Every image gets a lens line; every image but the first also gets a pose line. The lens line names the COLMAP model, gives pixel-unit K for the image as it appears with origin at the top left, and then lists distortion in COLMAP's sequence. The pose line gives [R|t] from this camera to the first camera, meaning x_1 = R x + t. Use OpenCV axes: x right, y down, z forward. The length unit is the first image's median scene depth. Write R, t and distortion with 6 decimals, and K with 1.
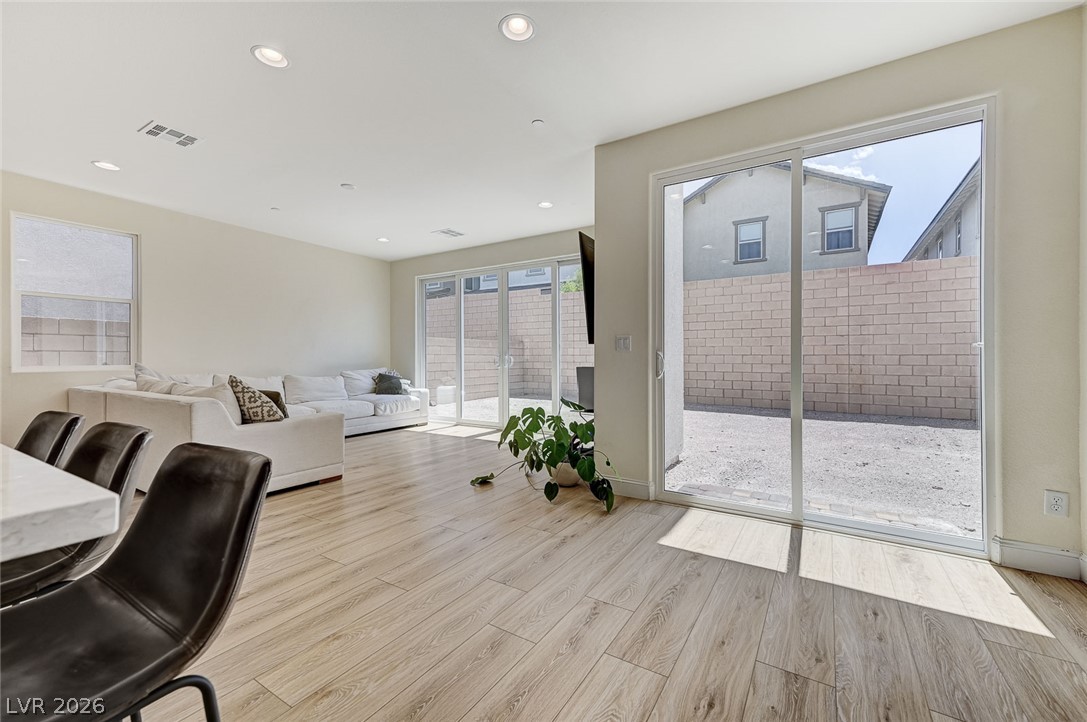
lens RADIAL K [[442.9, 0, 547.6], [0, 442.9, 357.1], [0, 0, 1]] dist [0.017163, 0.000568]
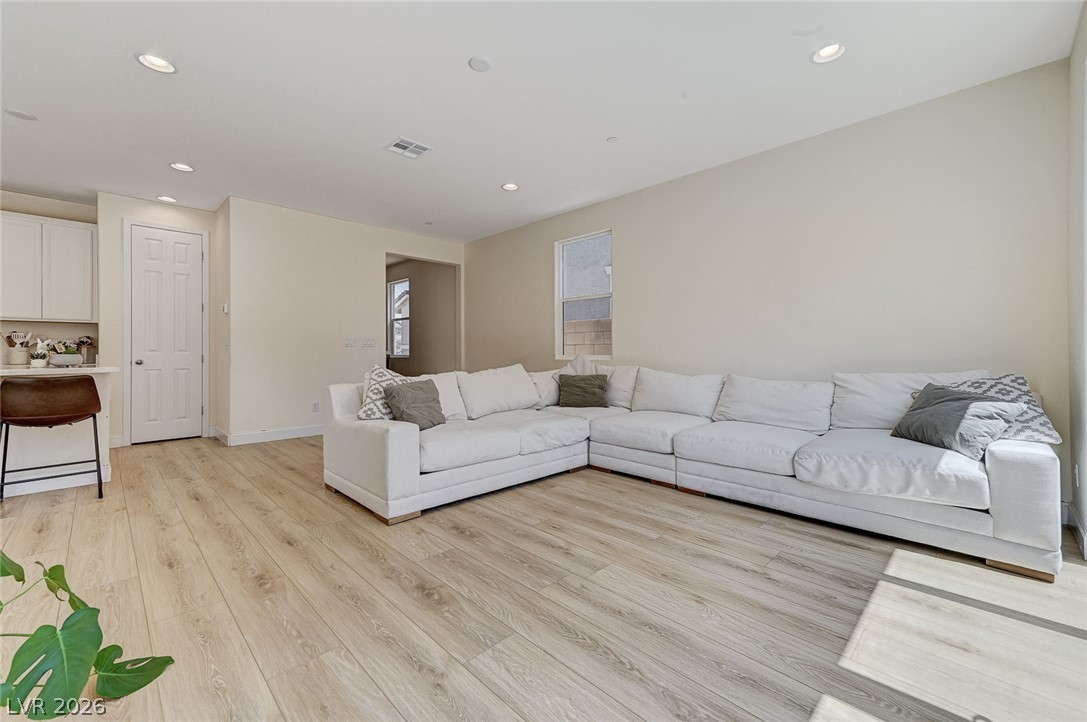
lens RADIAL K [[441.7, 0, 547.2], [0, 441.7, 348.0], [0, 0, 1]] dist [0.020228, 0.000209]
pose [[-0.223176, -0.009393, -0.974733, 0.140350], [0.004776, 0.999931, -0.010729, 0.014115], [0.974767, -0.007050, -0.223115, 1.395456]]
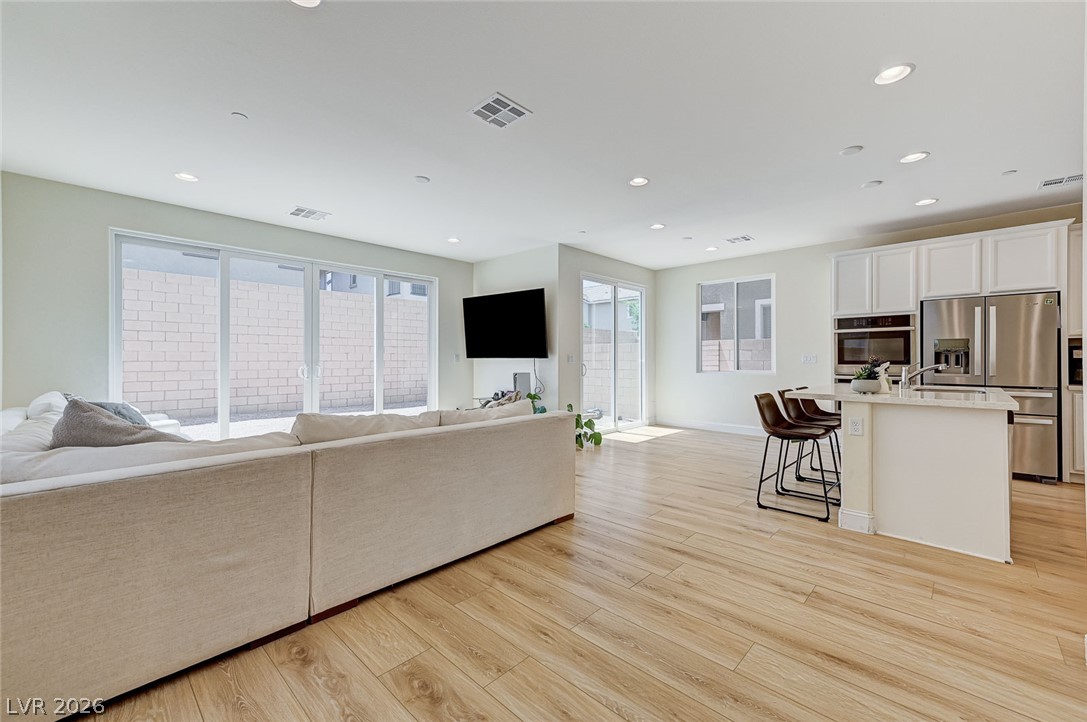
lens RADIAL K [[442.9, 0, 547.6], [0, 442.9, 357.1], [0, 0, 1]] dist [0.017163, 0.000568]
pose [[0.193866, 0.004255, 0.981019, -1.452693], [0.000006, 0.999991, -0.004338, -0.026410], [-0.981028, 0.000847, 0.193865, 0.662291]]
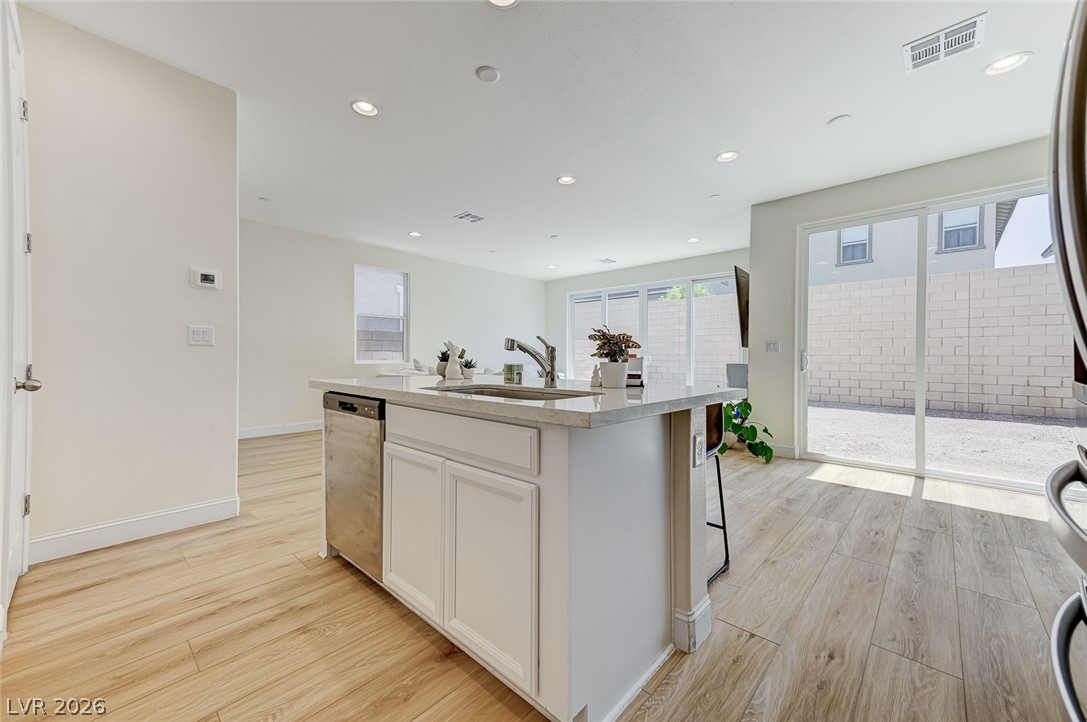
lens RADIAL K [[421.3, 0, 550.5], [0, 421.3, 351.8], [0, 0, 1]] dist [0.035942, 0.000263]
pose [[0.984314, 0.003770, -0.176384, -0.253944], [-0.005574, 0.999937, -0.009738, 0.001945], [0.176336, 0.010568, 0.984273, -0.402263]]
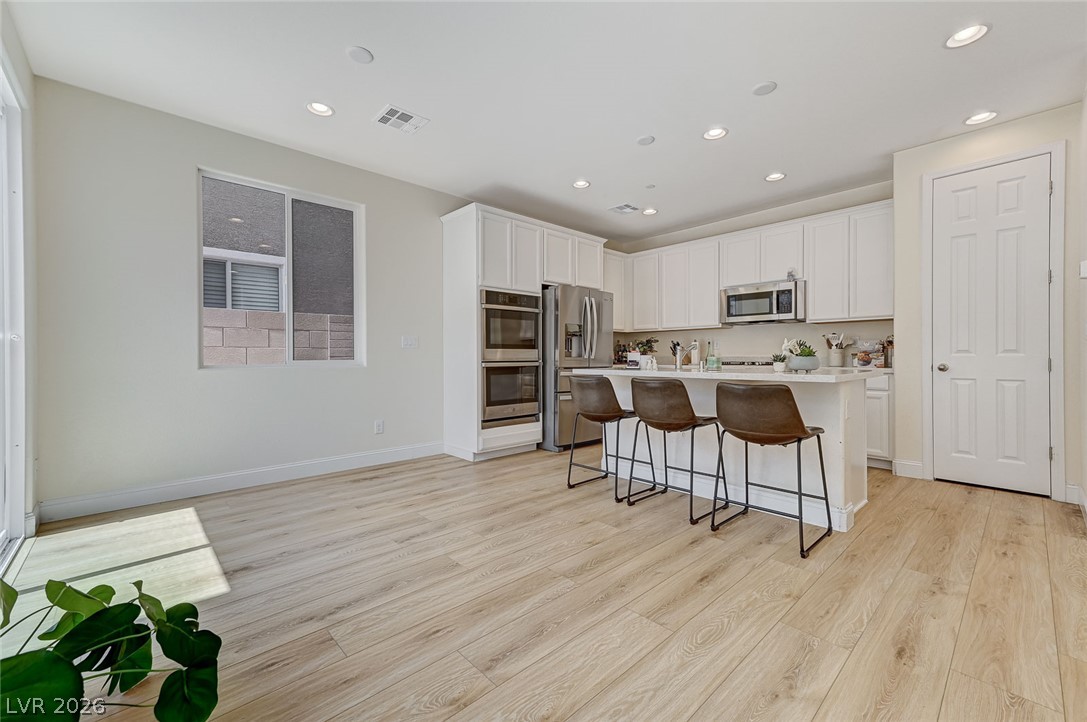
lens RADIAL K [[442.9, 0, 547.6], [0, 442.9, 357.1], [0, 0, 1]] dist [0.017163, 0.000568]
pose [[-0.967180, 0.001329, 0.254089, -0.308544], [0.001308, 0.999999, -0.000249, 0.013005], [-0.254090, 0.000092, -0.967181, 1.062737]]
